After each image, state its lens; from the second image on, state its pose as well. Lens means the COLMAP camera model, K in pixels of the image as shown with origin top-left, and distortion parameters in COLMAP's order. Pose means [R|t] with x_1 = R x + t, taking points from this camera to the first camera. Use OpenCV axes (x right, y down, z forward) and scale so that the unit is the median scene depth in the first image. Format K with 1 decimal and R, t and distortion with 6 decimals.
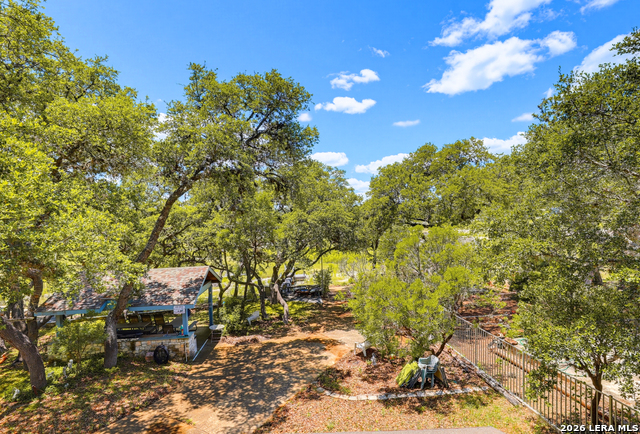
lens RADIAL K [[315.1, 0, 319.3], [0, 315.1, 229.4], [0, 0, 1]] dist [-0.029859, 0.000327]
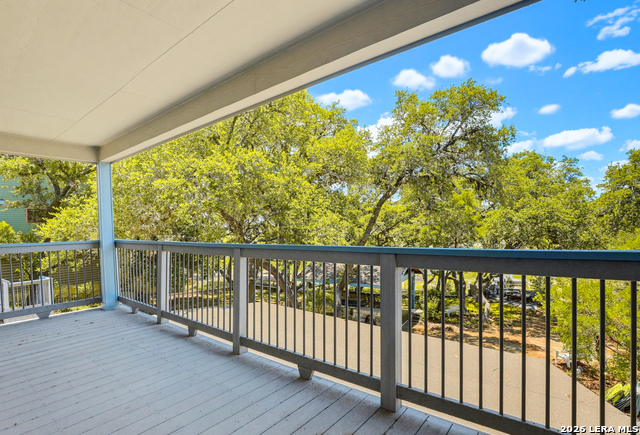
lens RADIAL K [[315.1, 0, 319.3], [0, 315.1, 229.9], [0, 0, 1]] dist [-0.029859, 0.000327]
pose [[0.790984, 0.025651, -0.611299, 0.090813], [-0.018660, 0.999667, 0.017802, 0.000458], [0.611552, -0.002674, 0.791200, -0.131686]]
